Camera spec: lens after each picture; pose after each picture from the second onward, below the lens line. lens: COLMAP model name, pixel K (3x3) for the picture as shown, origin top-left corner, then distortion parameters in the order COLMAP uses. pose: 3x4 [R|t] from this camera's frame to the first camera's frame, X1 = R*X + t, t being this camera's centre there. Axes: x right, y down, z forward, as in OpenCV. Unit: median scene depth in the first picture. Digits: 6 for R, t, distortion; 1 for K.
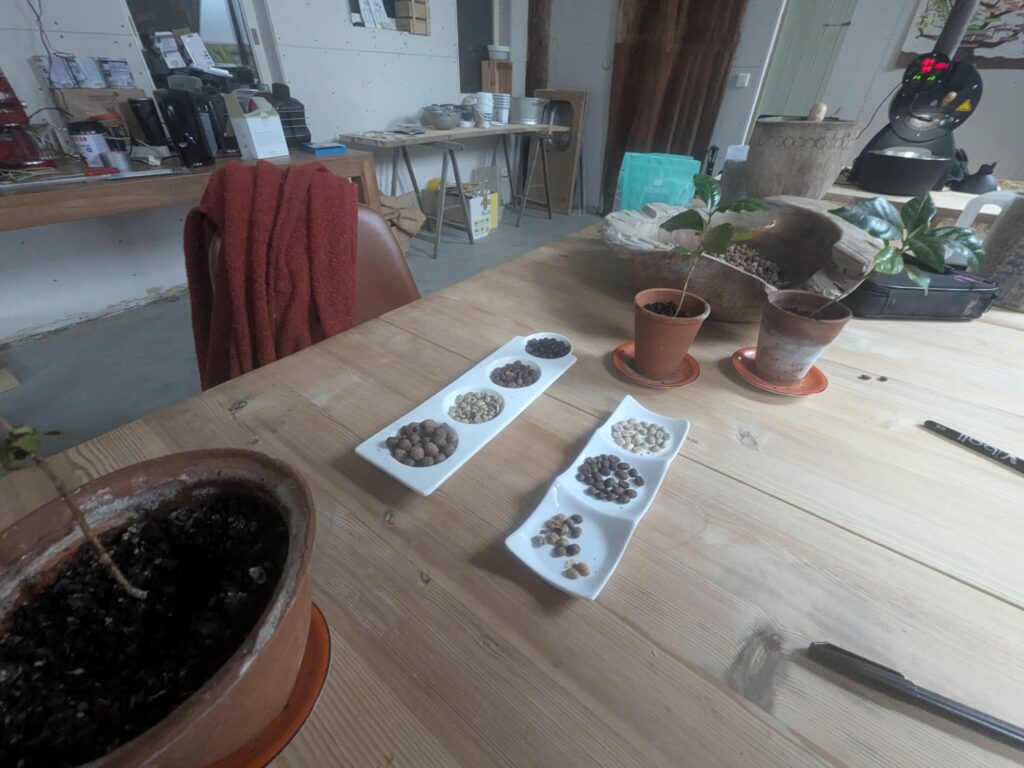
lens RADIAL K [[423.8, 0, 513.4], [0, 423.8, 383.7], [0, 0, 1]] dist [0.002329, -0.002743]
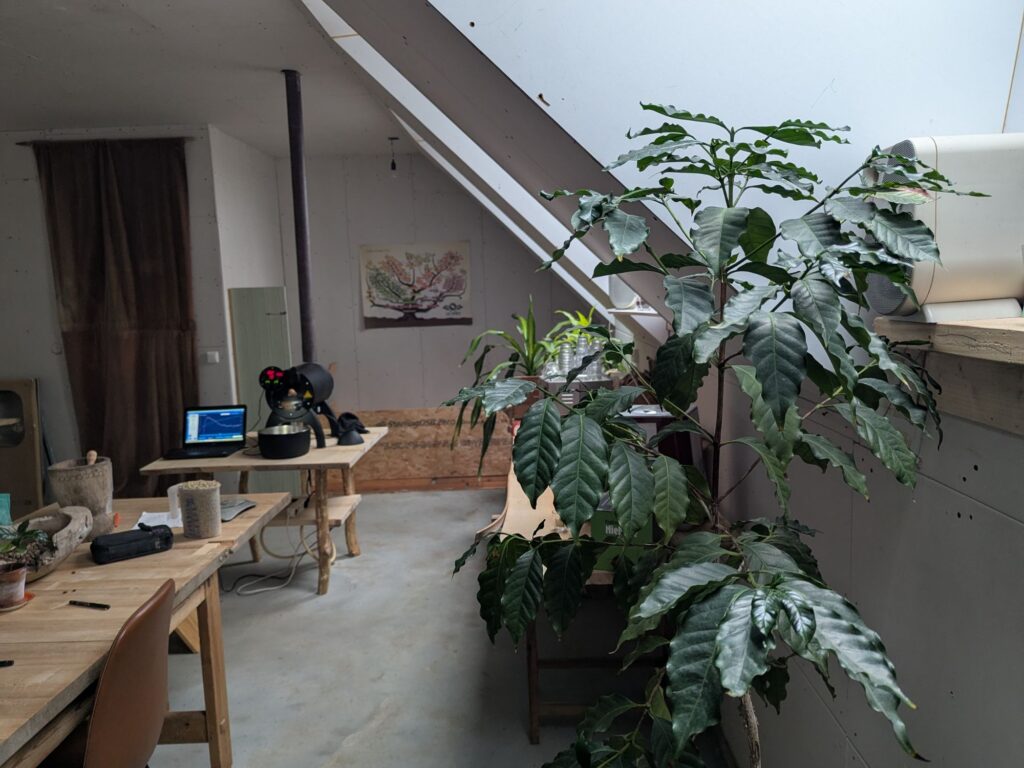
lens RADIAL K [[729.5, 0, 511.1], [0, 729.5, 377.8], [0, 0, 1]] dist [0.054819, -0.046270]
pose [[0.809044, -0.118127, 0.575755, 0.106523], [0.381916, 0.850258, -0.362218, 0.207178], [-0.446752, 0.512940, 0.733011, -0.530461]]
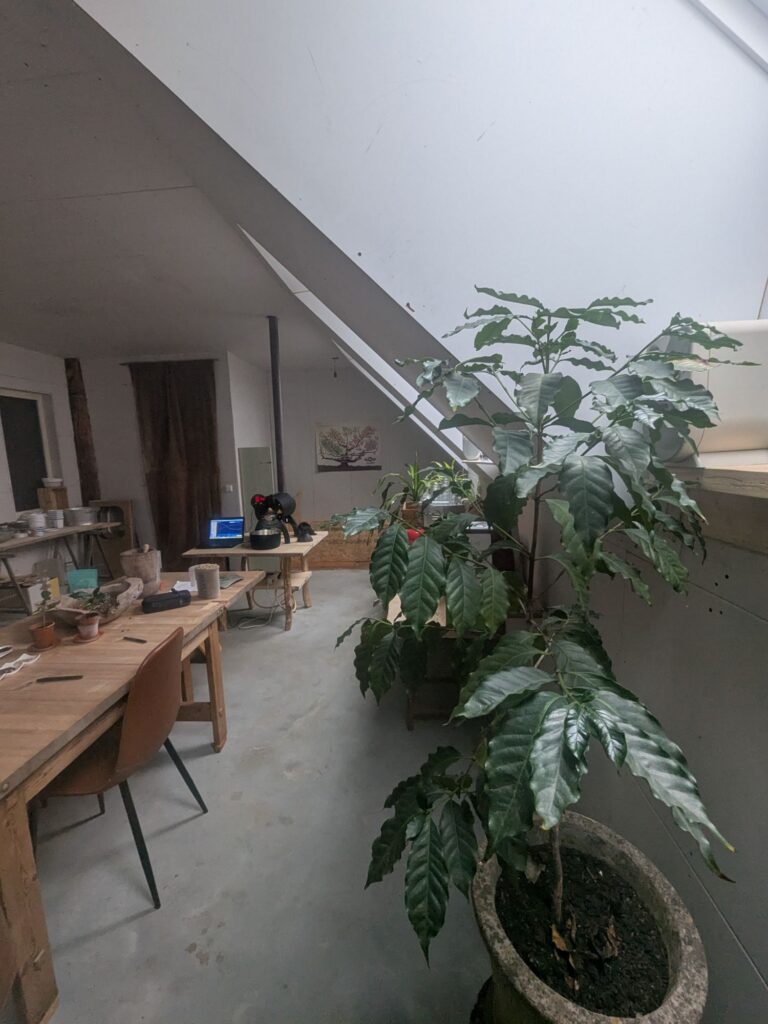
lens RADIAL K [[423.8, 0, 380.5], [0, 423.8, 512.1], [0, 0, 1]] dist [0.002329, -0.002743]
pose [[0.845805, -0.122225, 0.519302, 0.156165], [0.348515, 0.863575, -0.364384, 0.188141], [-0.403919, 0.489183, 0.773013, -0.492550]]
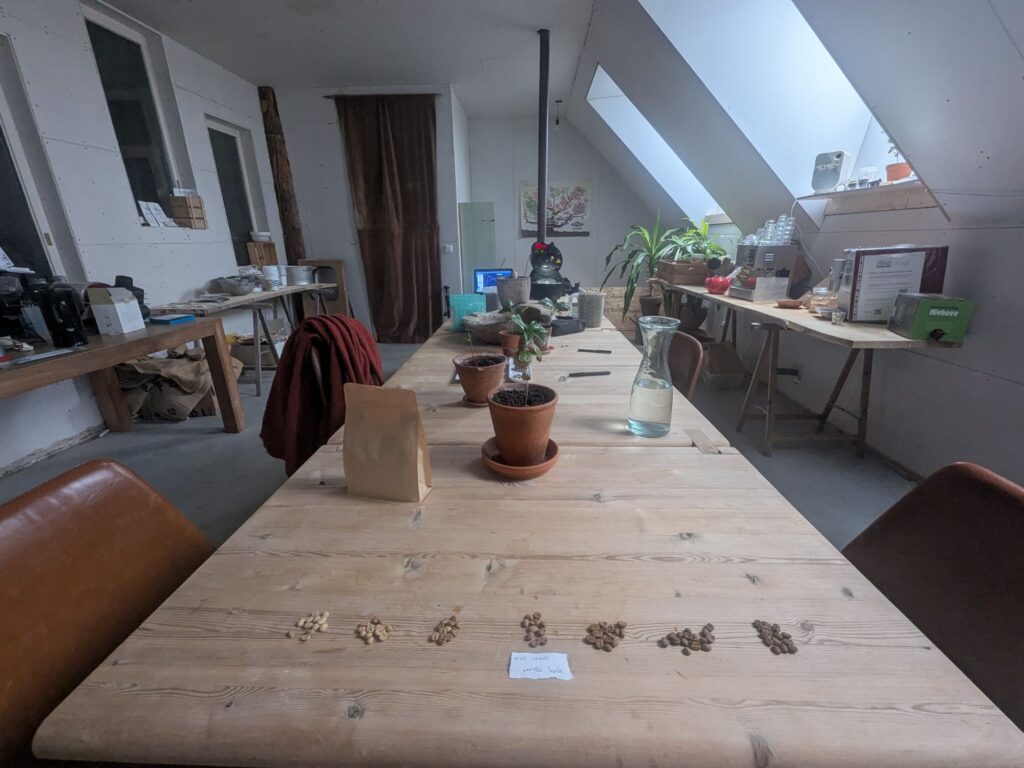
lens RADIAL K [[423.8, 0, 514.9], [0, 423.8, 384.8], [0, 0, 1]] dist [0.002329, -0.002743]
pose [[0.812384, -0.218543, 0.540621, -0.224269], [0.362279, 0.915637, -0.174251, 0.117740], [-0.456931, 0.337414, 0.823022, -0.246130]]
